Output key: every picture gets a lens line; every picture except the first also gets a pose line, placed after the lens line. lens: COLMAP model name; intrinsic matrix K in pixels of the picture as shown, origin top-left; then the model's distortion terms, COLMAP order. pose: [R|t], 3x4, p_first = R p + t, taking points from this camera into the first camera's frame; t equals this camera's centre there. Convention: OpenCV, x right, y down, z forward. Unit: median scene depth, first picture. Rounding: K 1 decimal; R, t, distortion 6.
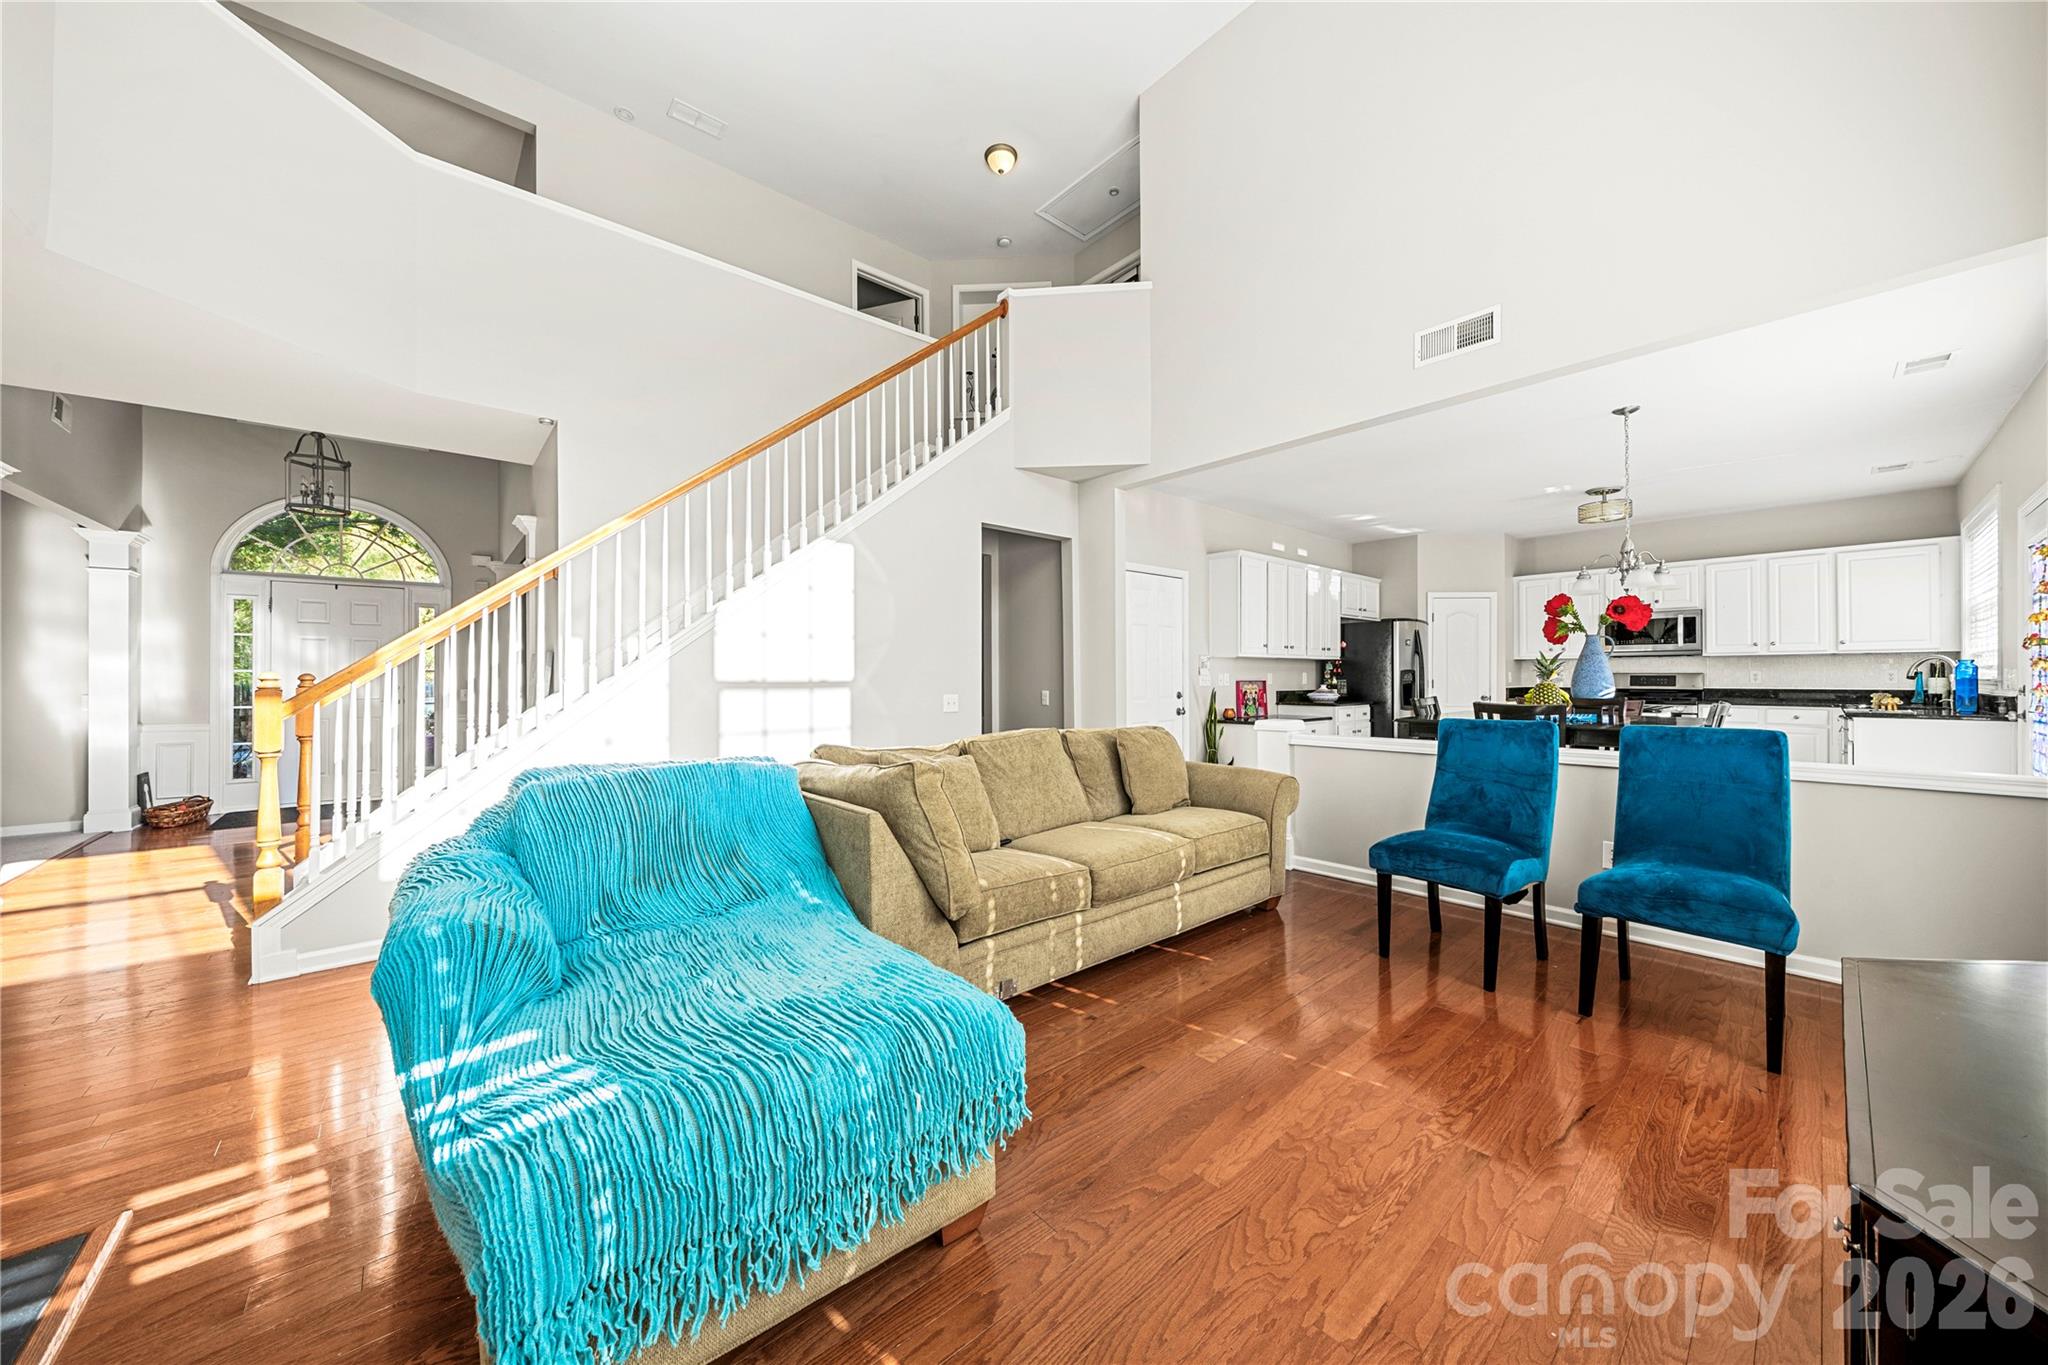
lens RADIAL K [[705.5, 0, 1015.8], [0, 705.5, 666.8], [0, 0, 1]] dist [0.000285, 0.000032]
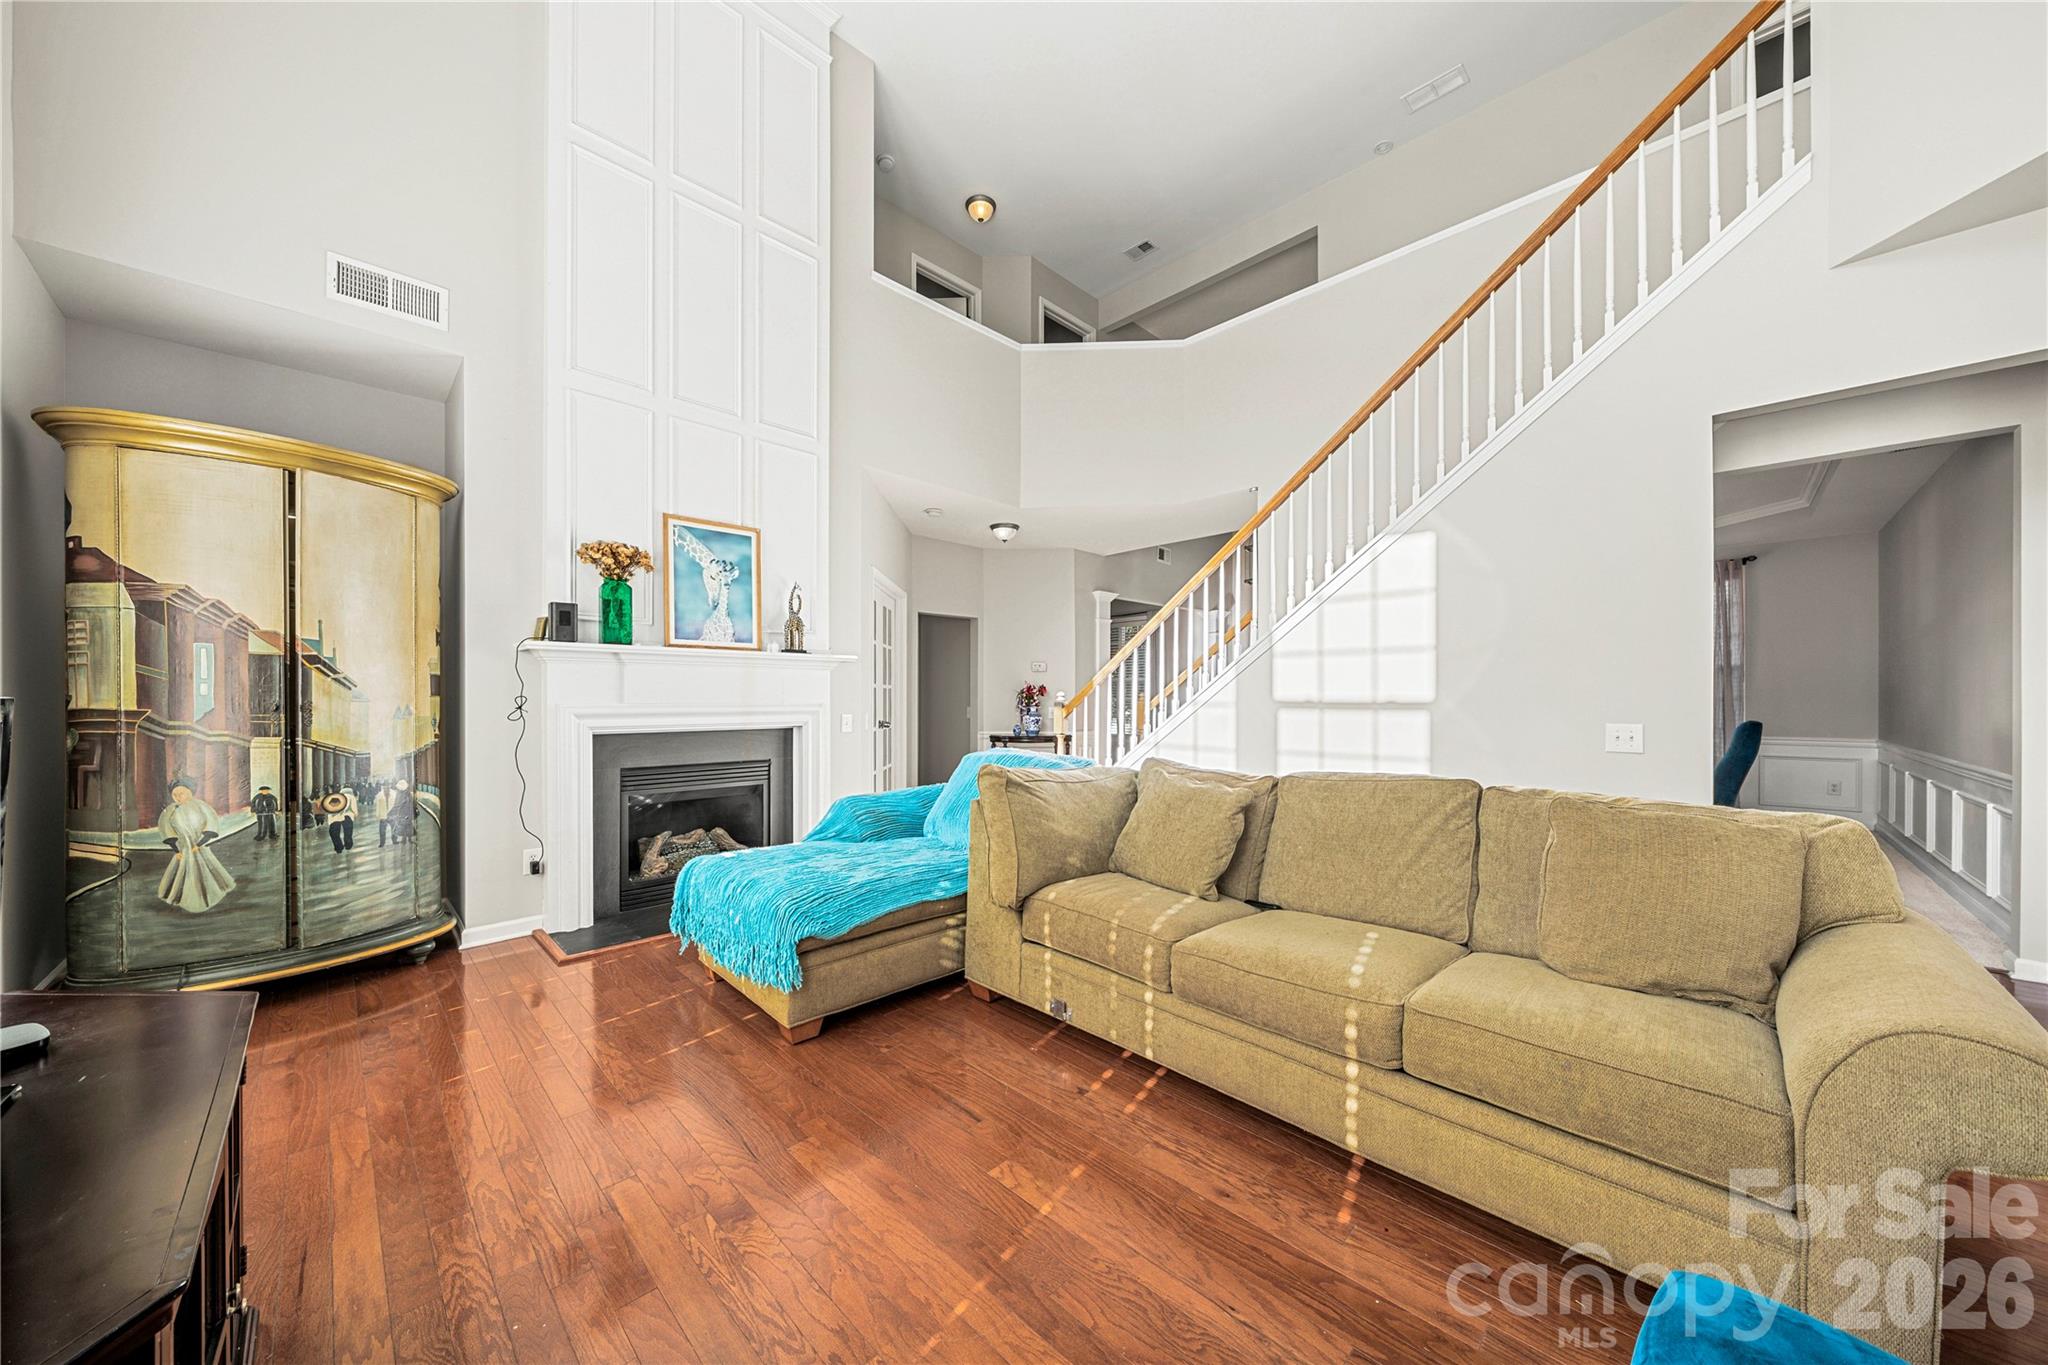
lens RADIAL K [[705.5, 0, 1016.3], [0, 705.5, 698.7], [0, 0, 1]] dist [0.000285, 0.000032]
pose [[0.075808, 0.006520, -0.997101, 0.636341], [0.004287, 0.999967, 0.006865, 0.010221], [0.997113, -0.004795, 0.075777, 0.576207]]
